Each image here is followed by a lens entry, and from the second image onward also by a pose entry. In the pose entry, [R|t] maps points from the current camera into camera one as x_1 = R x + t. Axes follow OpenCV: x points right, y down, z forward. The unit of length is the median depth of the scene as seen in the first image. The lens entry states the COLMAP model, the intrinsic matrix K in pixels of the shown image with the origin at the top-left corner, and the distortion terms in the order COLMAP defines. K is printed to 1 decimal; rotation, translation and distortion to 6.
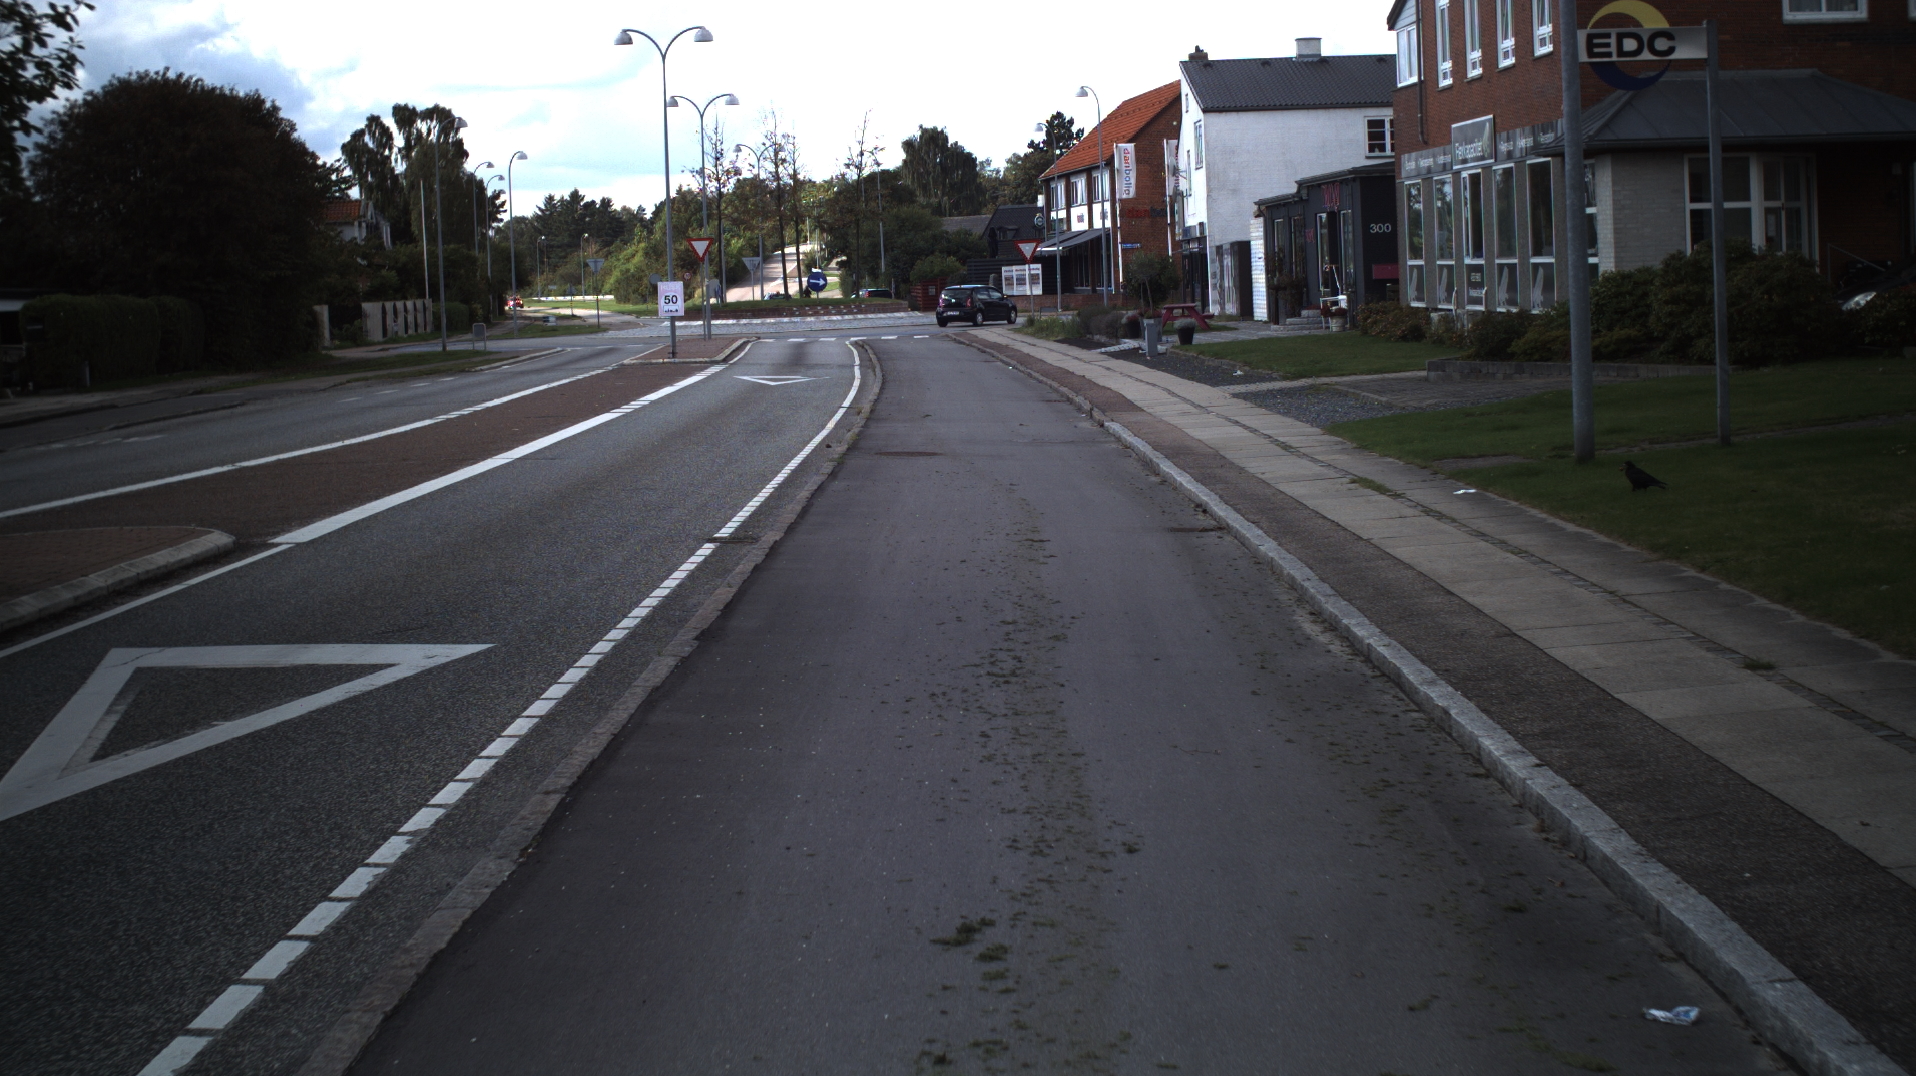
lens RADIAL K [[3521.8, 0, 958.0], [0, 3521.8, 538.0], [0, 0, 1]] dist [-0.300851, 0.281936]
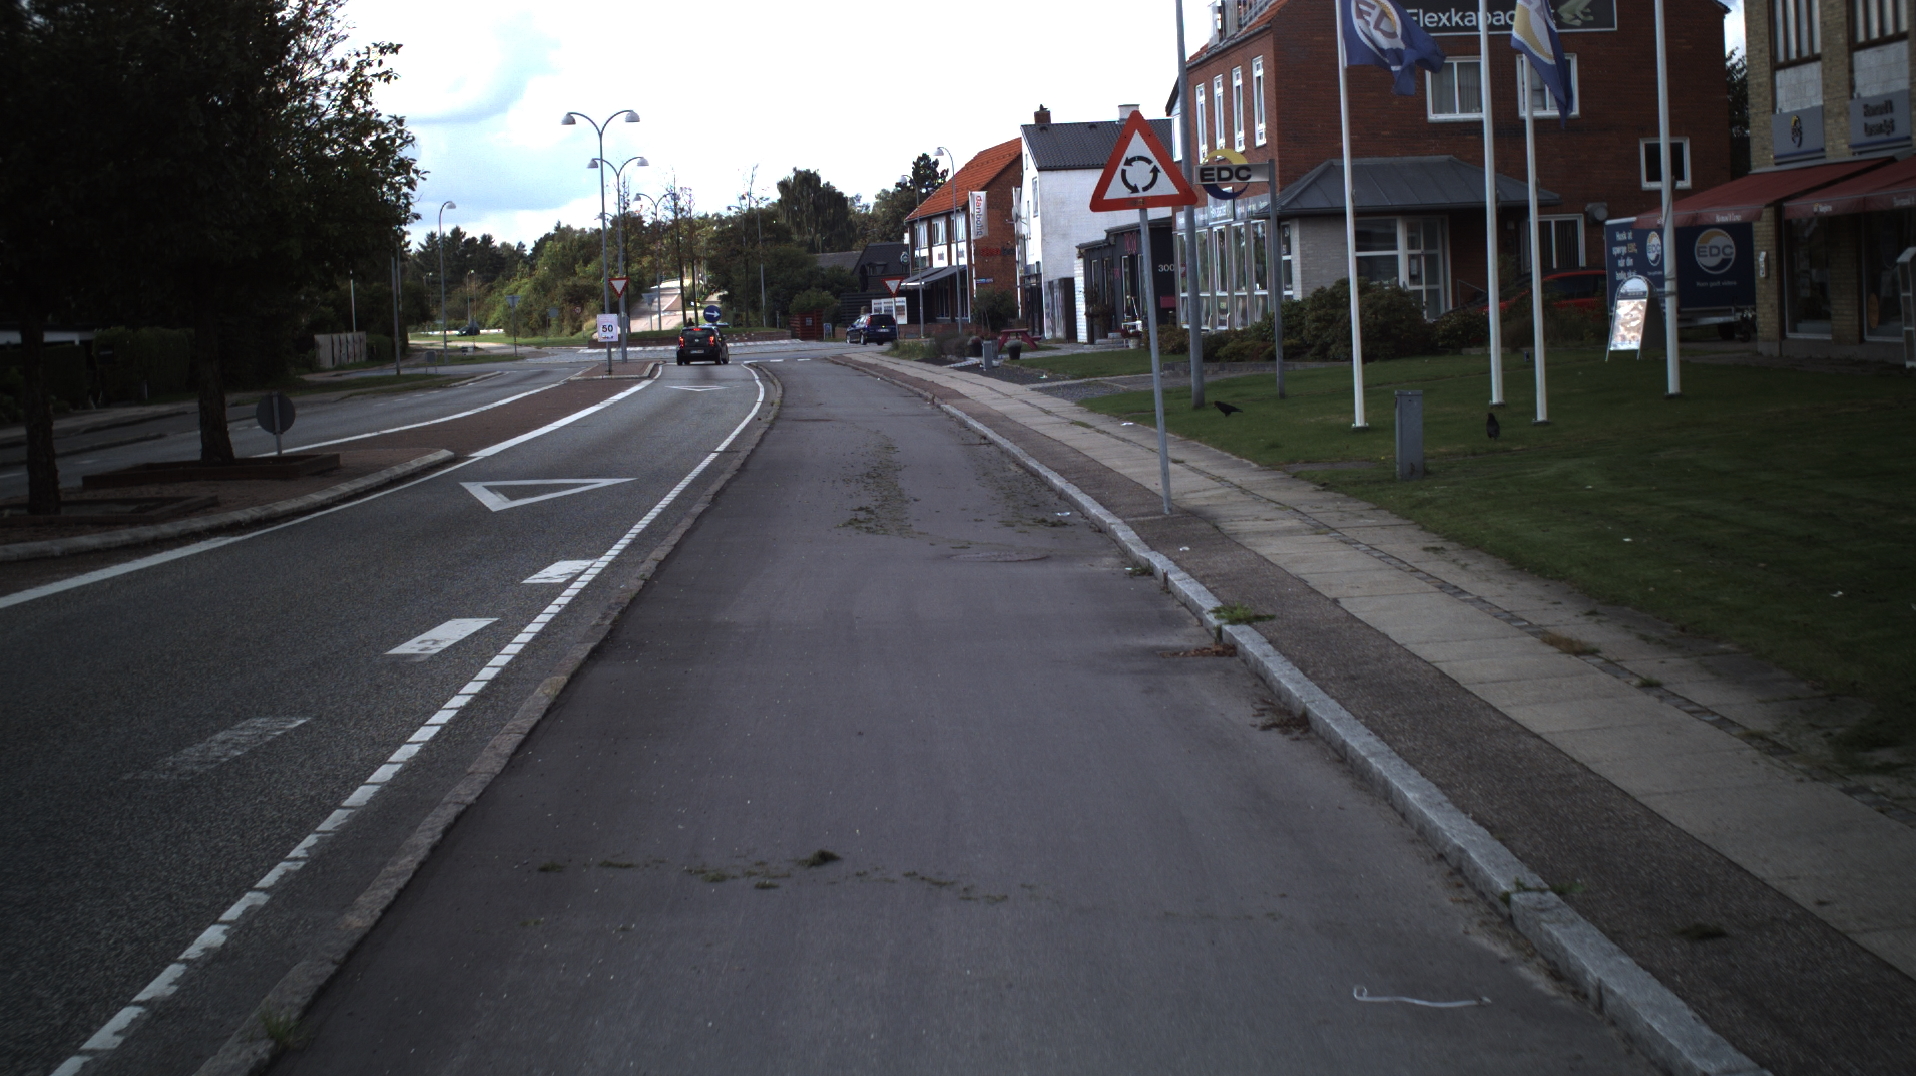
lens RADIAL K [[3521.8, 0, 958.0], [0, 3521.8, 538.0], [0, 0, 1]] dist [-0.300851, 0.281936]
pose [[0.999302, -0.008508, 0.036362, -0.002168], [0.008836, 0.999922, -0.008879, 0.013758], [-0.036284, 0.009194, 0.999299, -0.183767]]
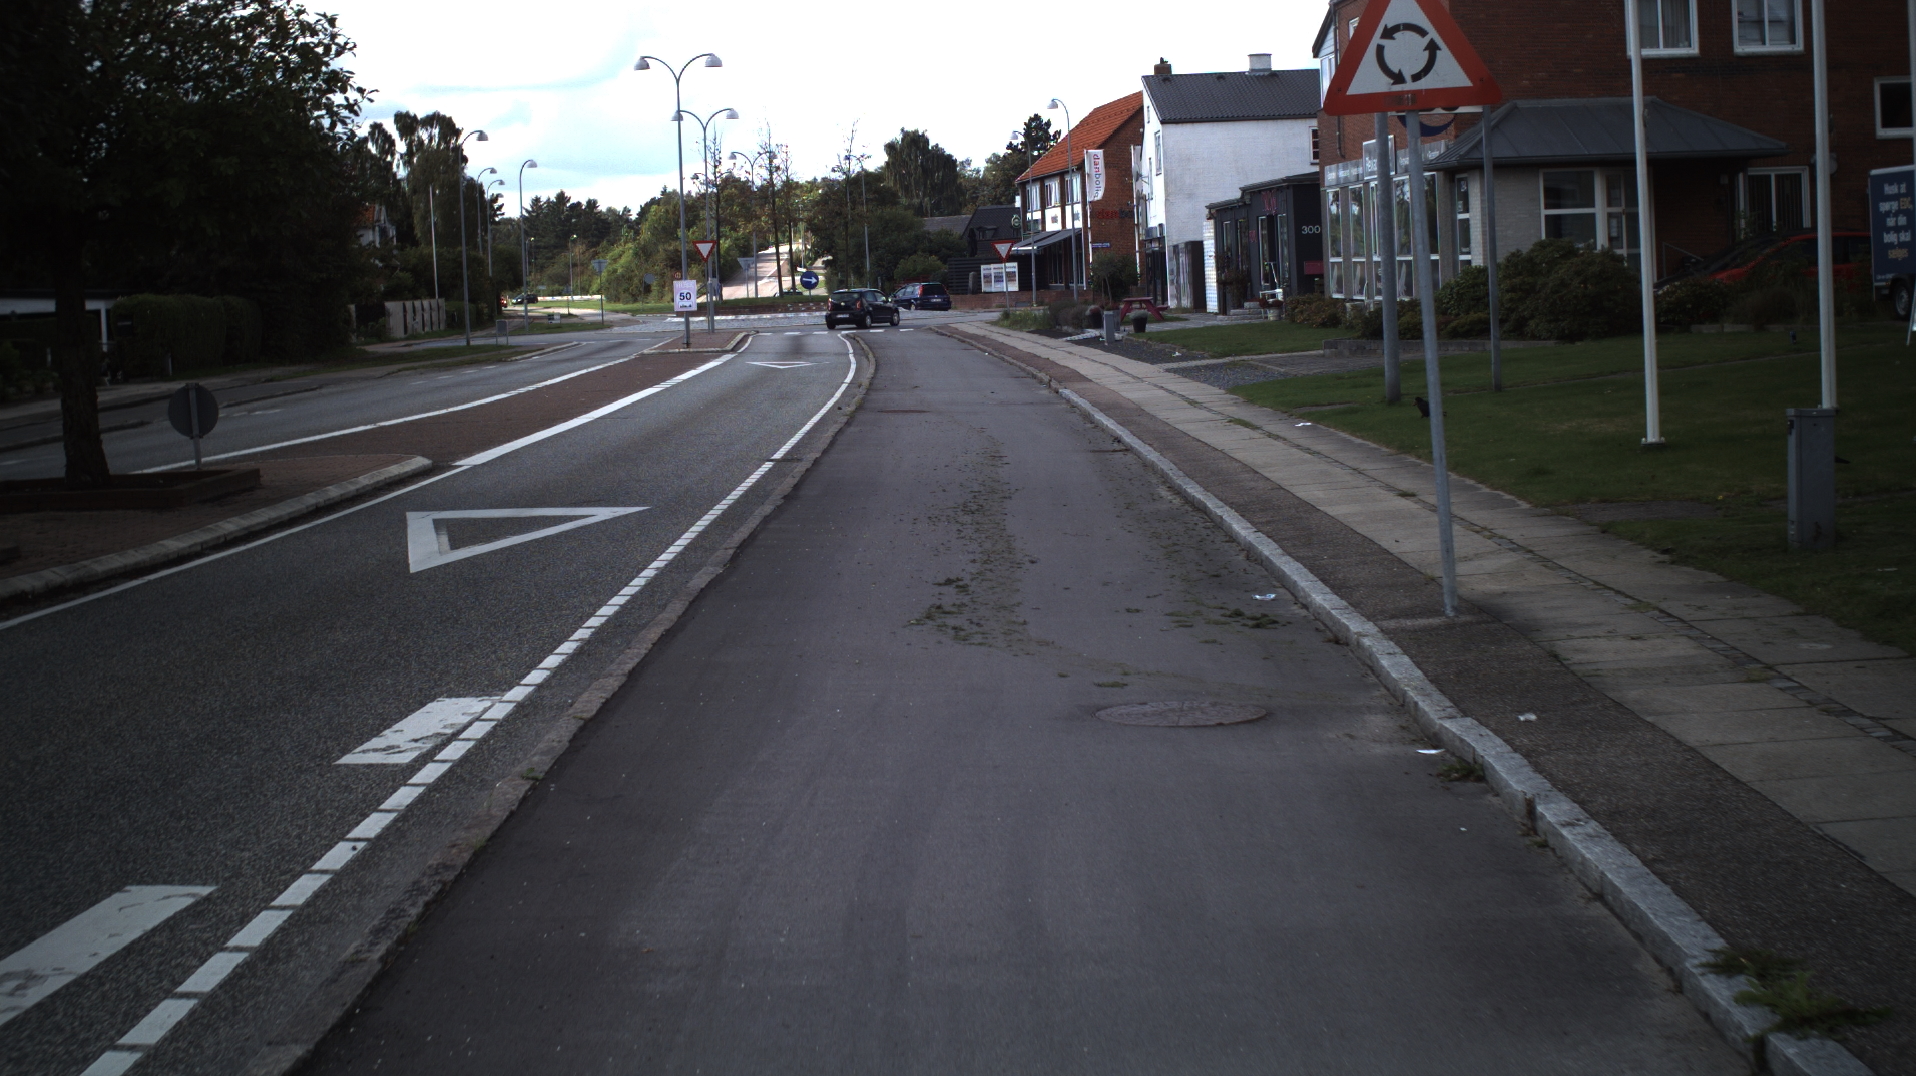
lens RADIAL K [[3521.8, 0, 958.0], [0, 3521.8, 538.0], [0, 0, 1]] dist [-0.300851, 0.281936]
pose [[0.999970, -0.005969, 0.004933, -0.000220], [0.005966, 0.999982, 0.000527, 0.006925], [-0.004936, -0.000498, 0.999988, -0.091904]]
